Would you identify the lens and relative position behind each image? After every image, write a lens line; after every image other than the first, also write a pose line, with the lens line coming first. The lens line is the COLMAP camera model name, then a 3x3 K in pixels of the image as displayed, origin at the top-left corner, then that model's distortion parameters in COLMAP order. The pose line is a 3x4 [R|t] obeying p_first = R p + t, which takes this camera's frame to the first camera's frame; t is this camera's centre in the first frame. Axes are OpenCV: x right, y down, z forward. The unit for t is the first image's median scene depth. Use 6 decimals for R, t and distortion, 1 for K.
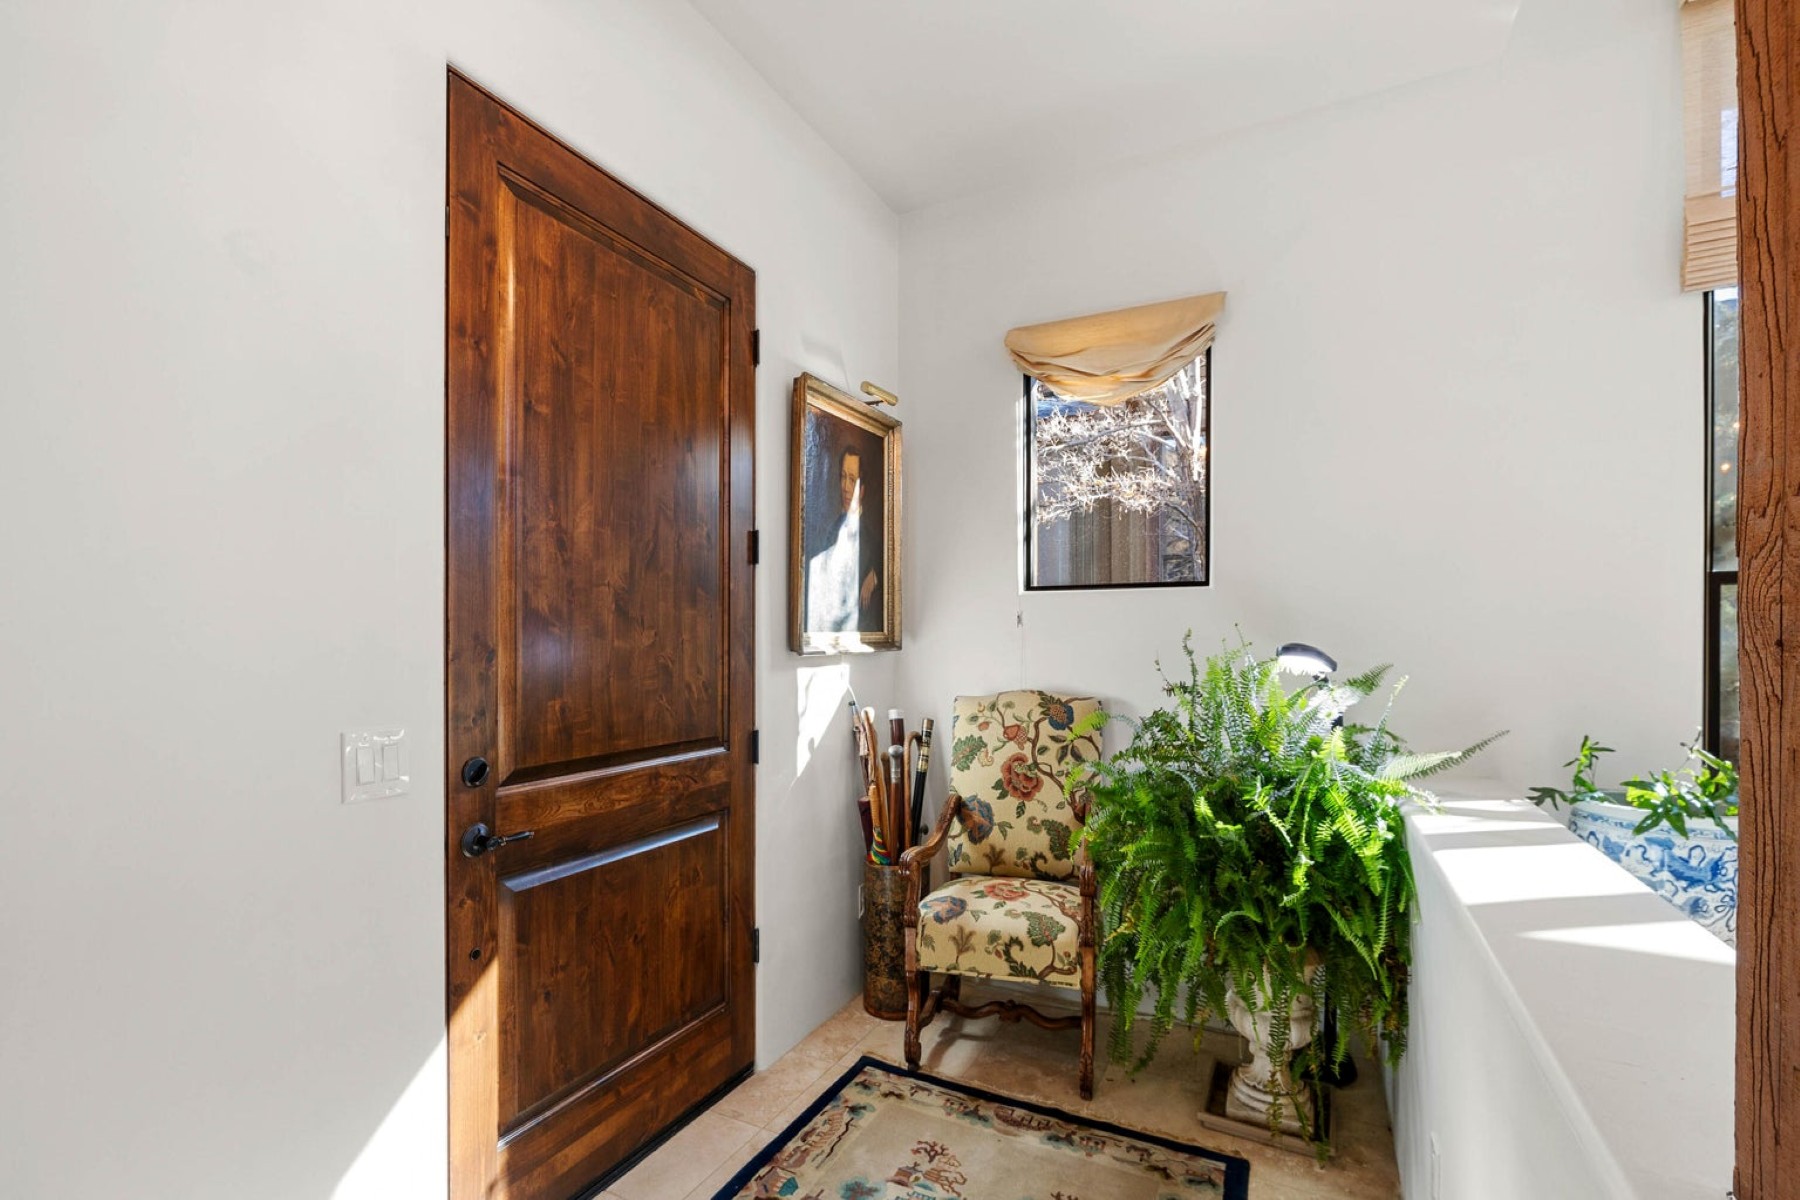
lens RADIAL K [[820.8, 0, 889.4], [0, 820.8, 642.3], [0, 0, 1]] dist [-0.002735, -0.000556]
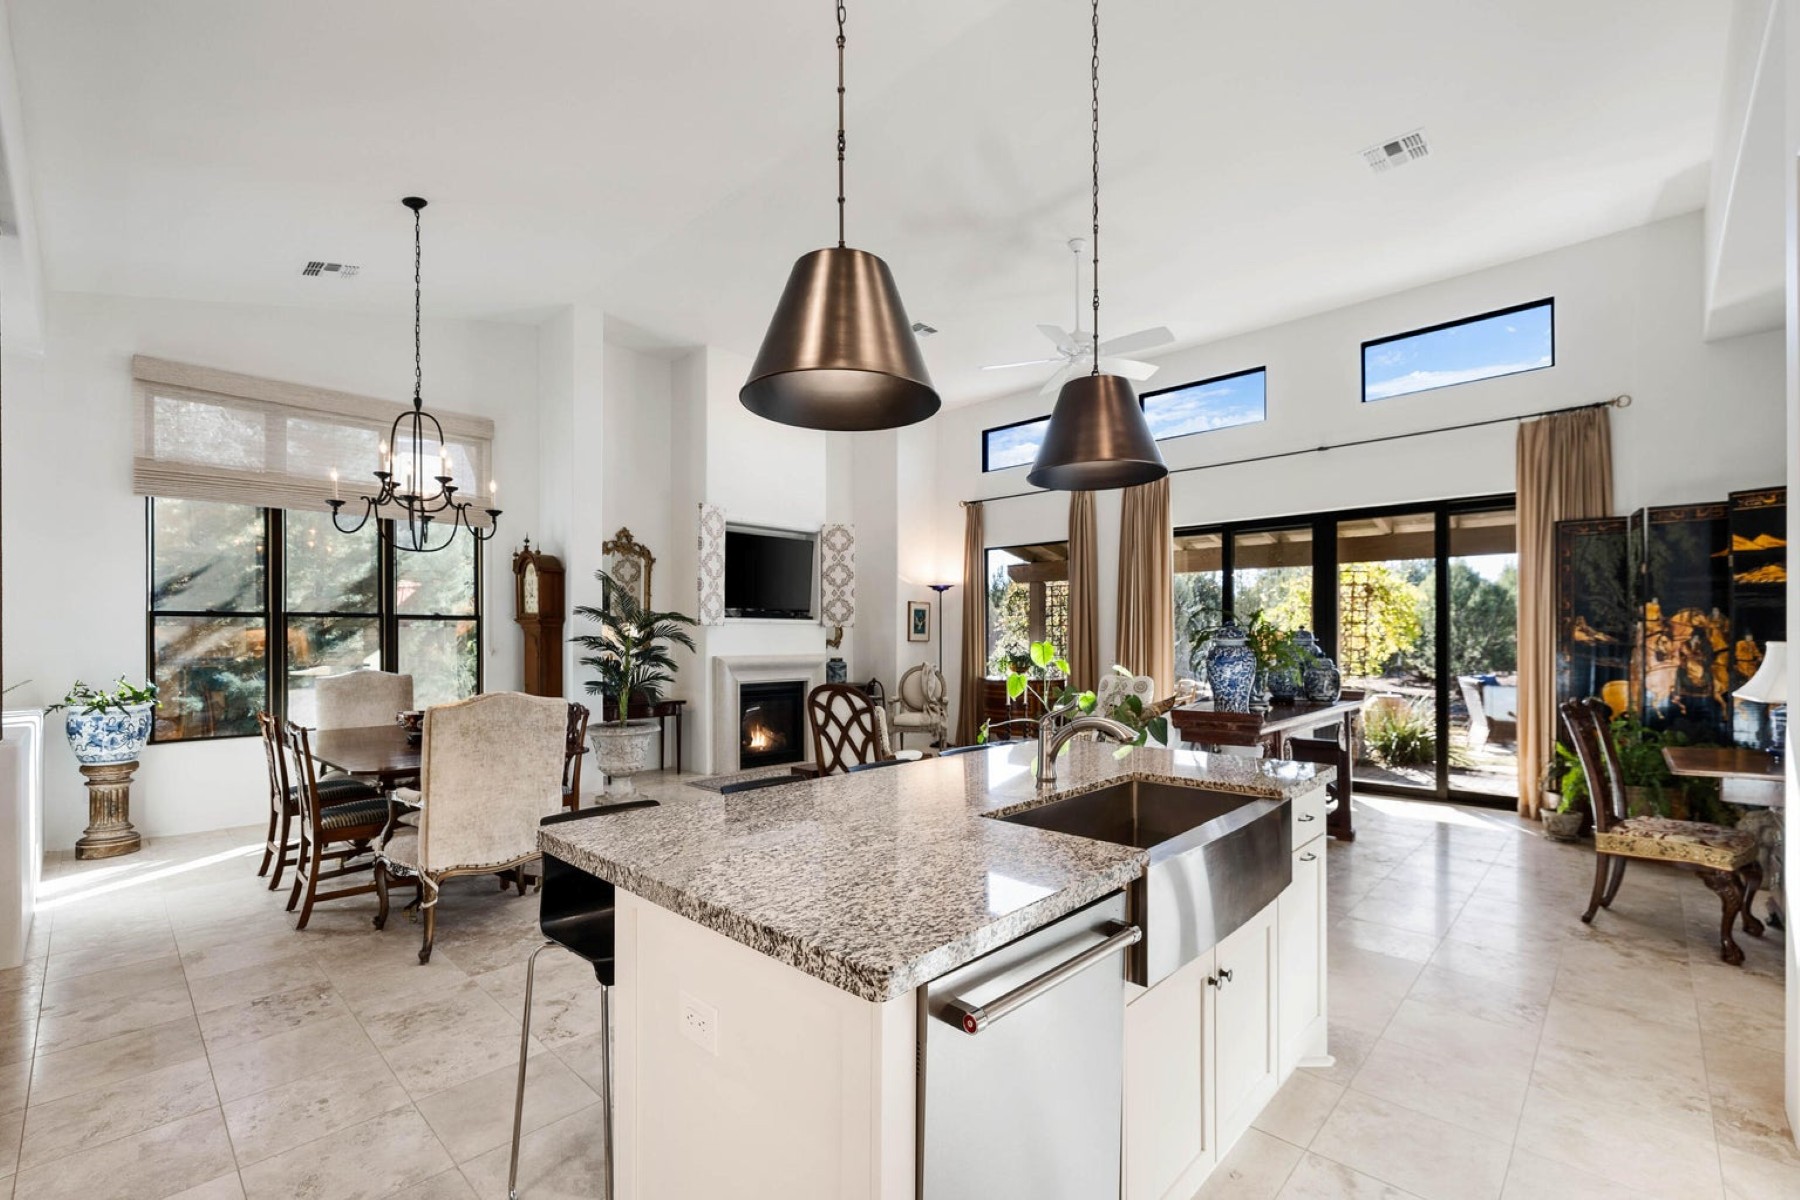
lens RADIAL K [[762.8, 0, 908.2], [0, 762.8, 634.7], [0, 0, 1]] dist [-0.003729, -0.000049]
pose [[0.277759, 0.002175, 0.960648, -0.516036], [0.003845, 0.999987, -0.003376, 0.000396], [-0.960643, 0.004632, 0.277747, -1.701267]]
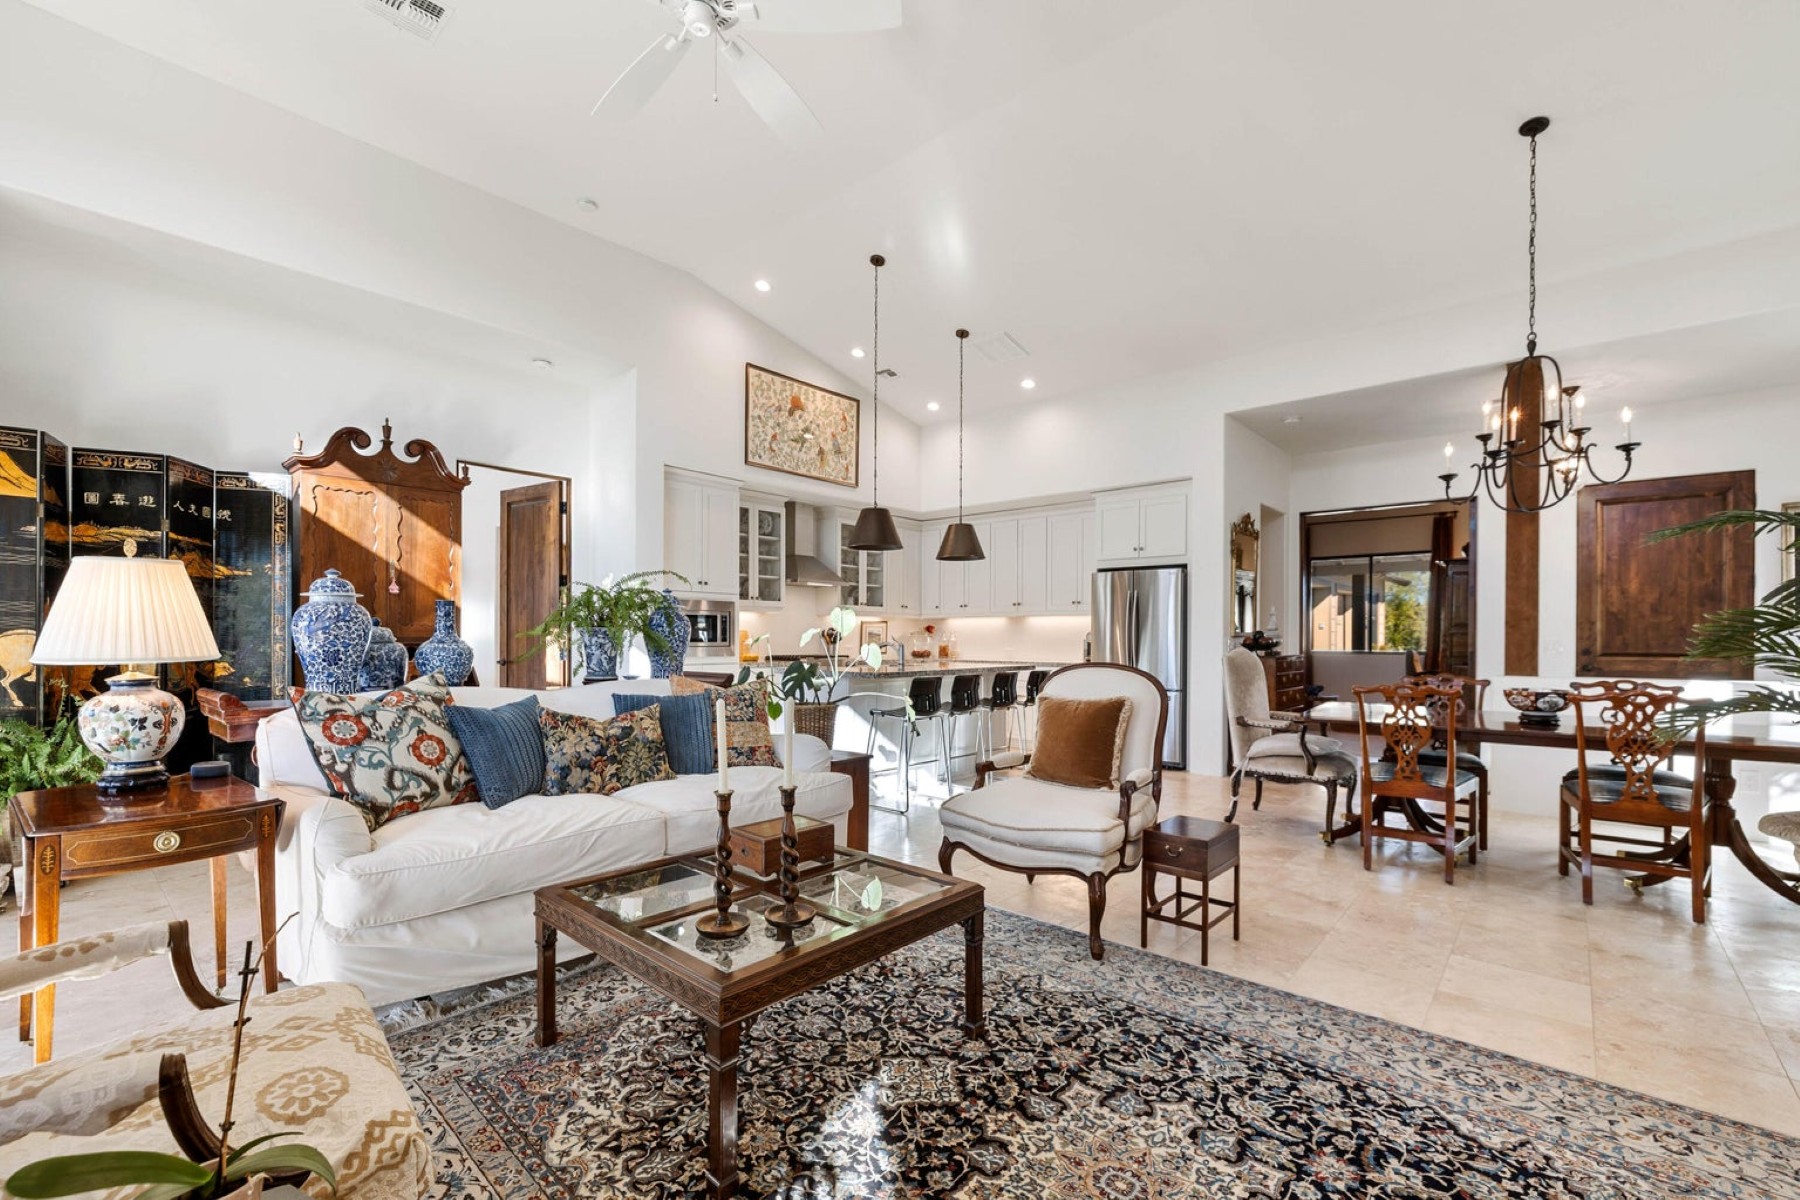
lens RADIAL K [[764.0, 0, 889.1], [0, 764.0, 640.2], [0, 0, 1]] dist [-0.001931, 0.000058]
pose [[-0.252458, 0.003184, -0.967603, 2.856938], [-0.006559, 0.999966, 0.005002, 0.072719], [0.967586, 0.007610, -0.252429, -0.994224]]
